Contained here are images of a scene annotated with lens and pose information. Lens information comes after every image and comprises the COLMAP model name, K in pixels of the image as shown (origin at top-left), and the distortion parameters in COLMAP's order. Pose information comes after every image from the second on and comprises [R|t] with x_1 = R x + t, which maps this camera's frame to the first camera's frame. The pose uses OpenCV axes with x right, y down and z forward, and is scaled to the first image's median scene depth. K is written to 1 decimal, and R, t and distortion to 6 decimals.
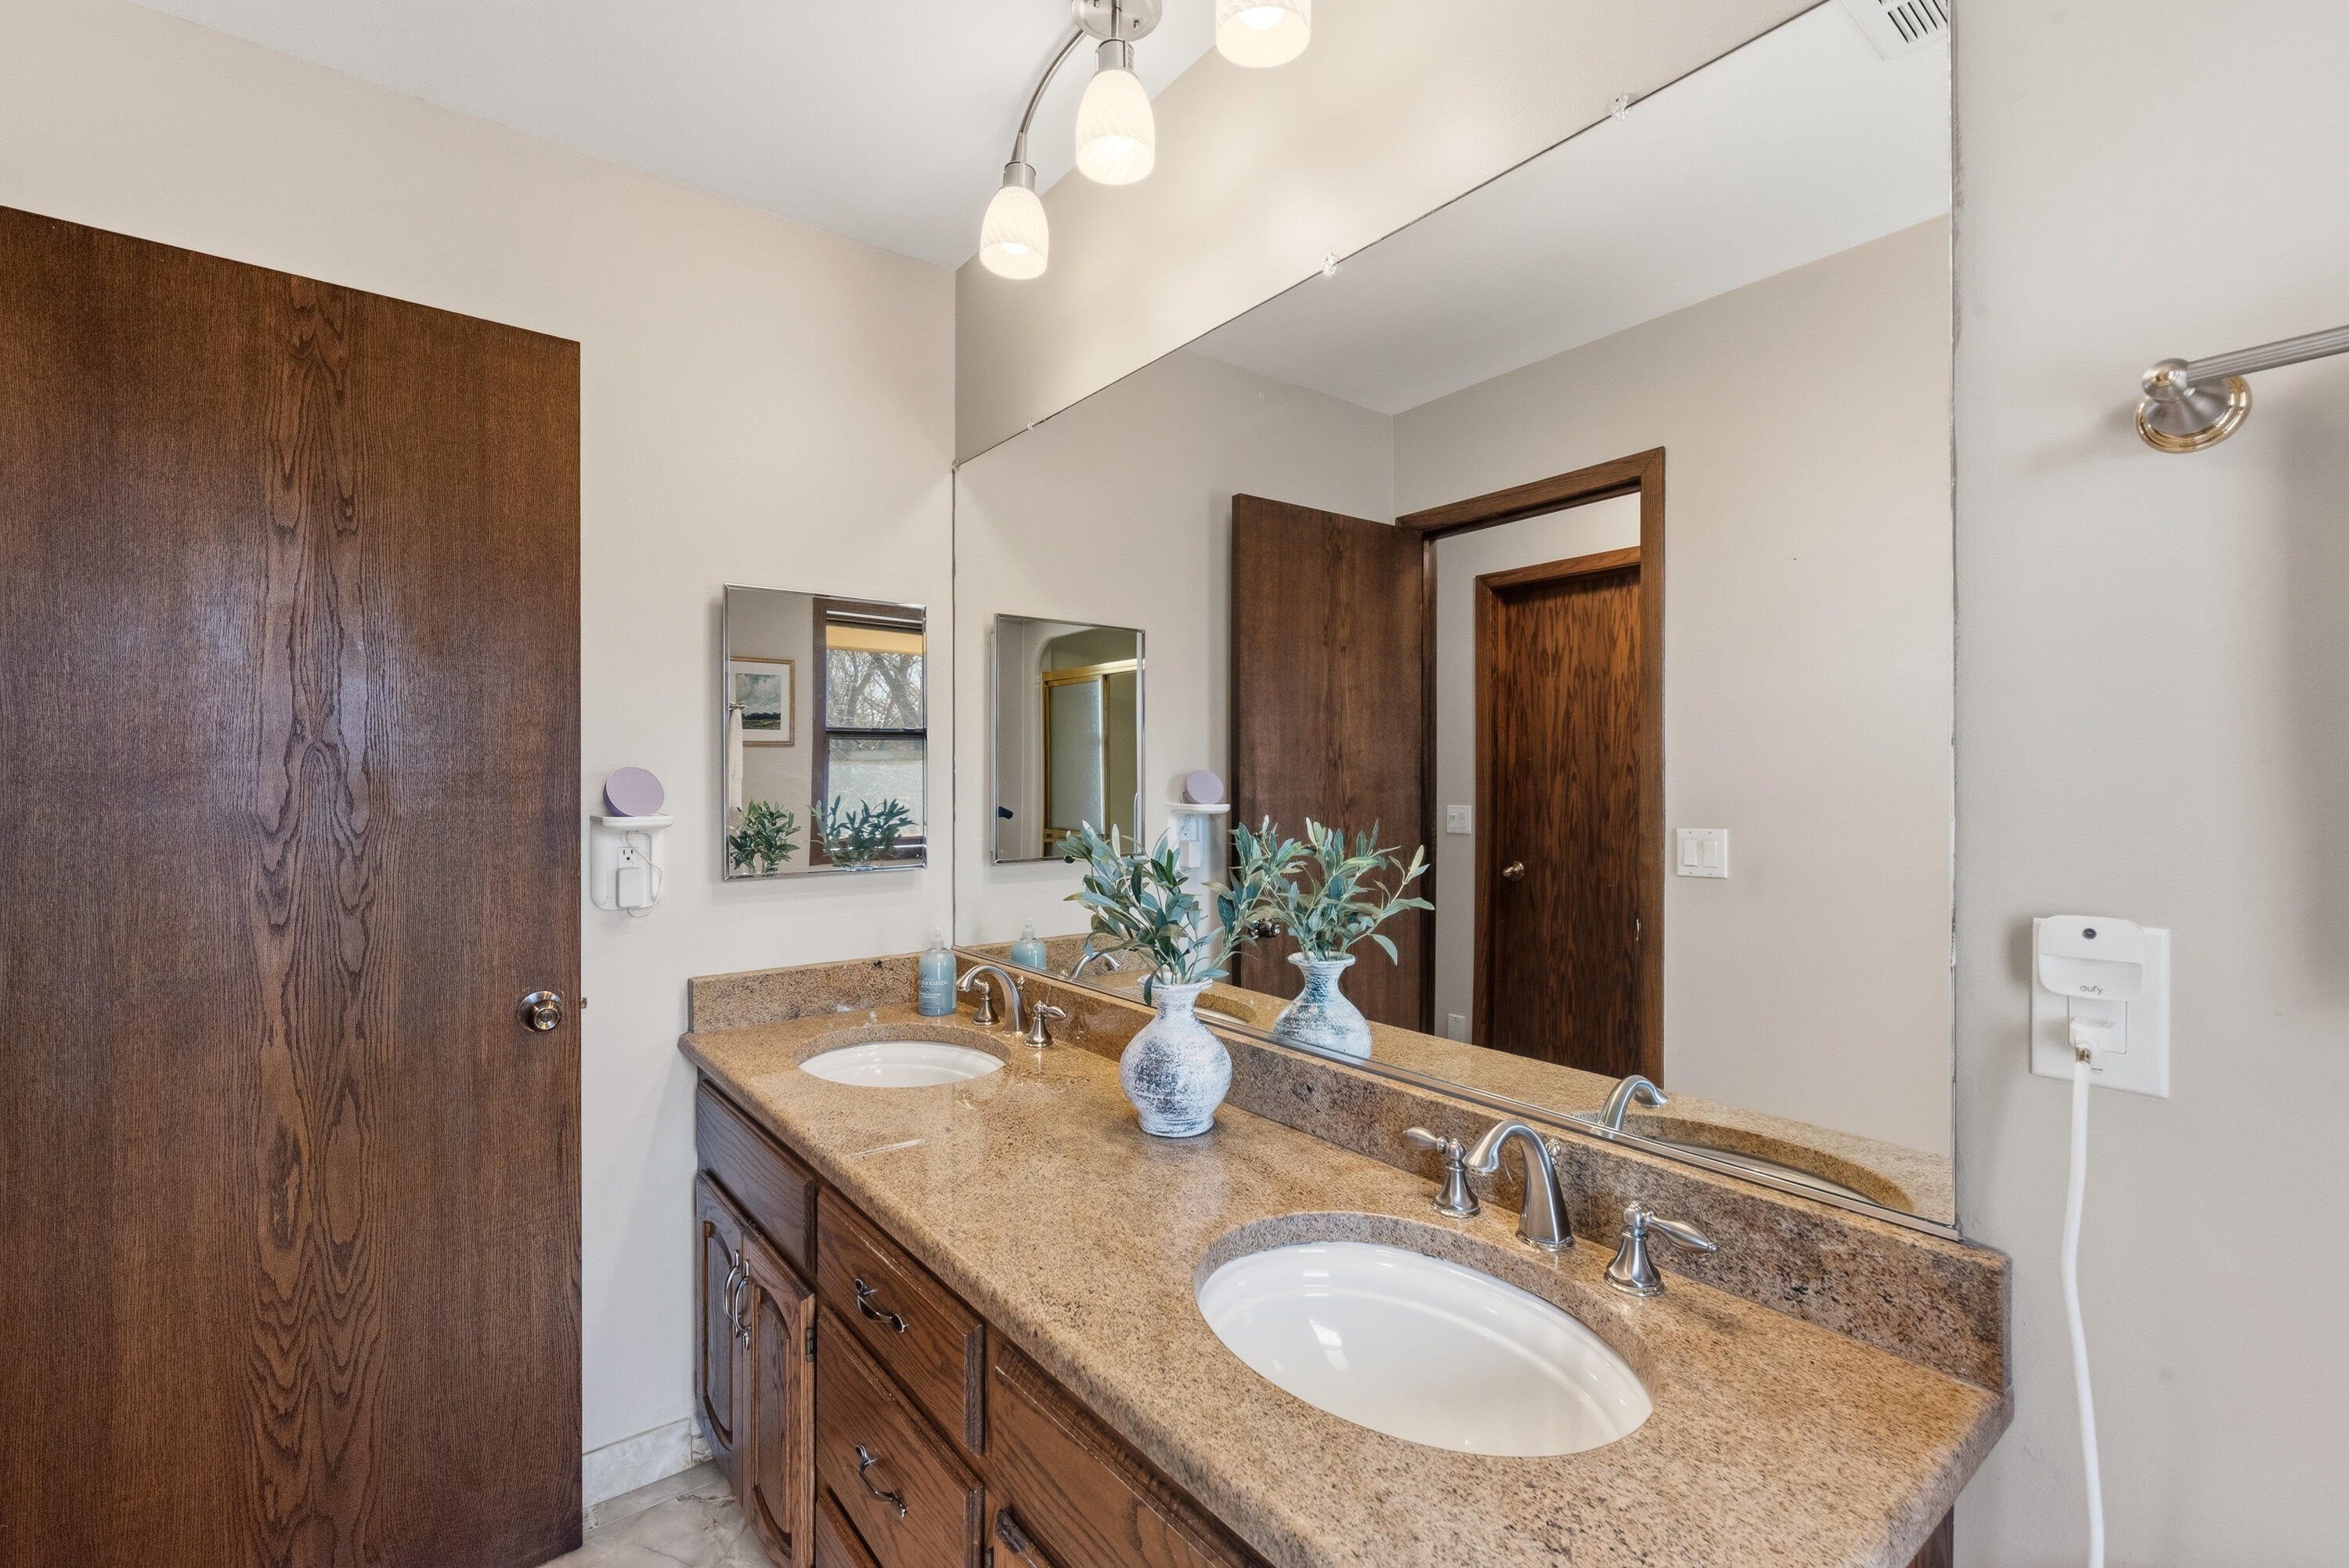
lens RADIAL K [[1036.9, 0, 1171.5], [0, 1036.9, 777.1], [0, 0, 1]] dist [0.001863, 0.000146]
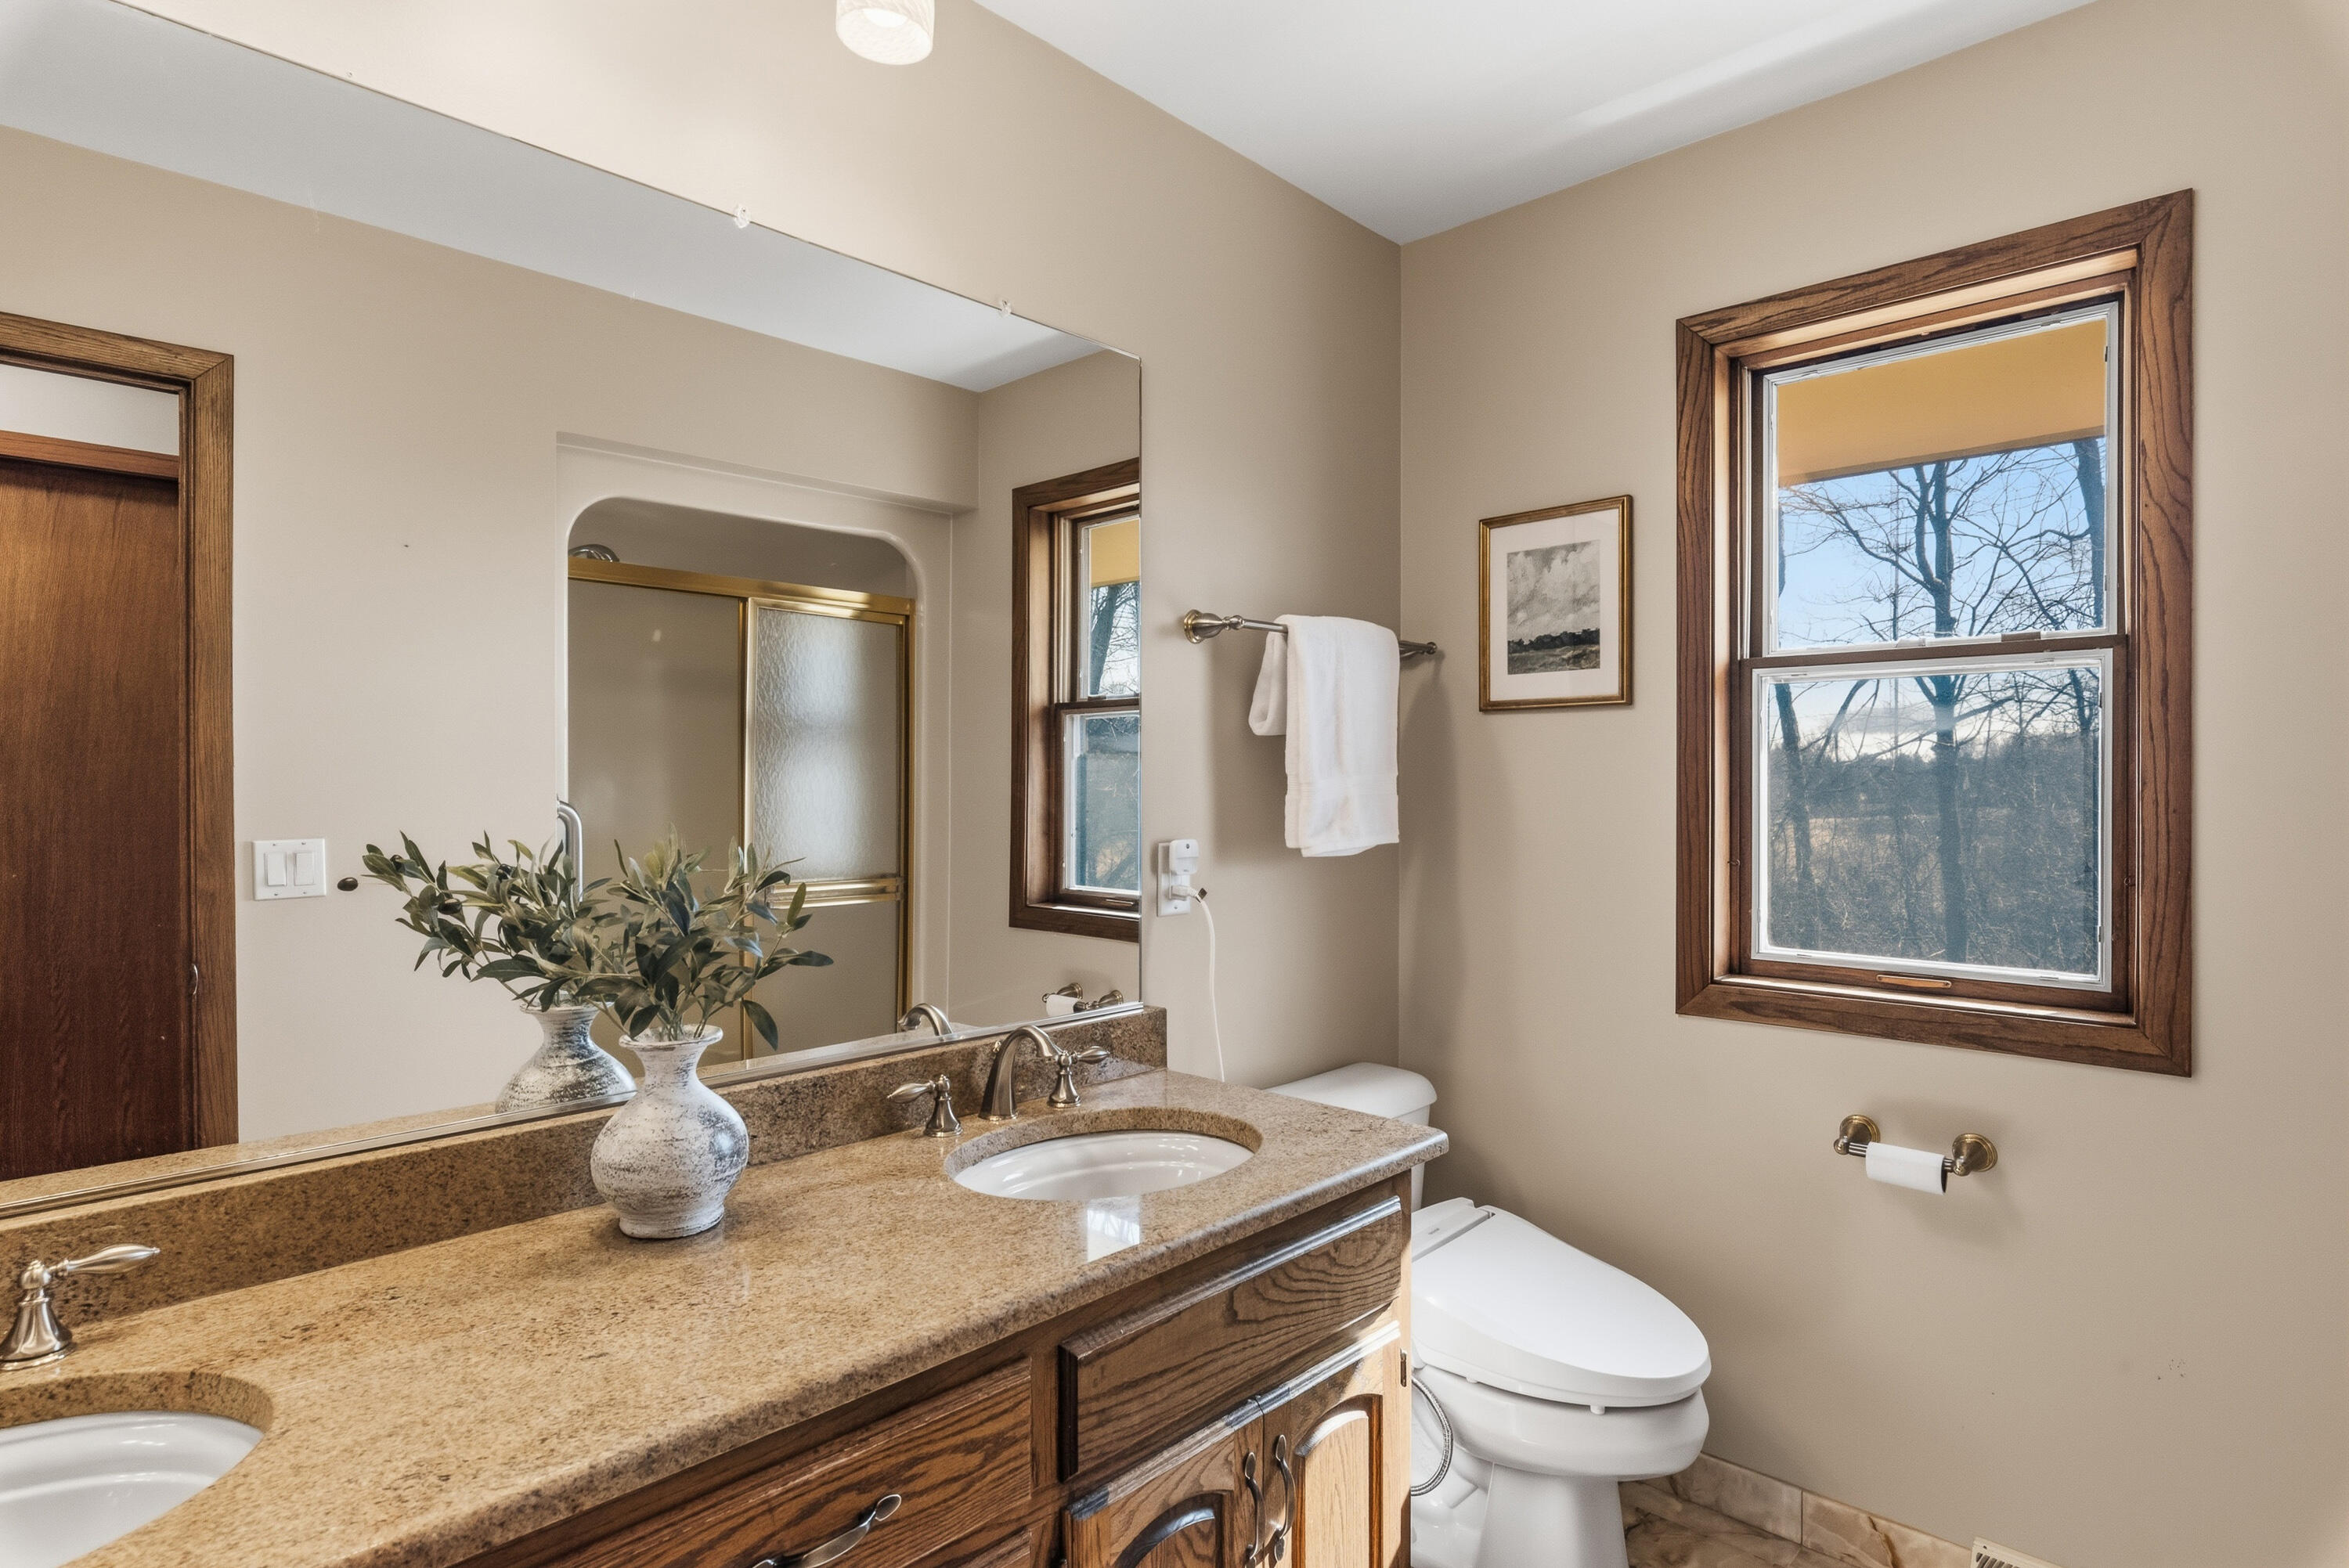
lens RADIAL K [[1229.0, 0, 1171.5], [0, 1229.0, 783.5], [0, 0, 1]] dist [-0.003070, -0.000361]
pose [[-0.145084, 0.001571, 0.989418, -0.948979], [-0.001080, 0.999998, -0.001746, 0.009275], [-0.989419, -0.001322, -0.145082, 0.758776]]
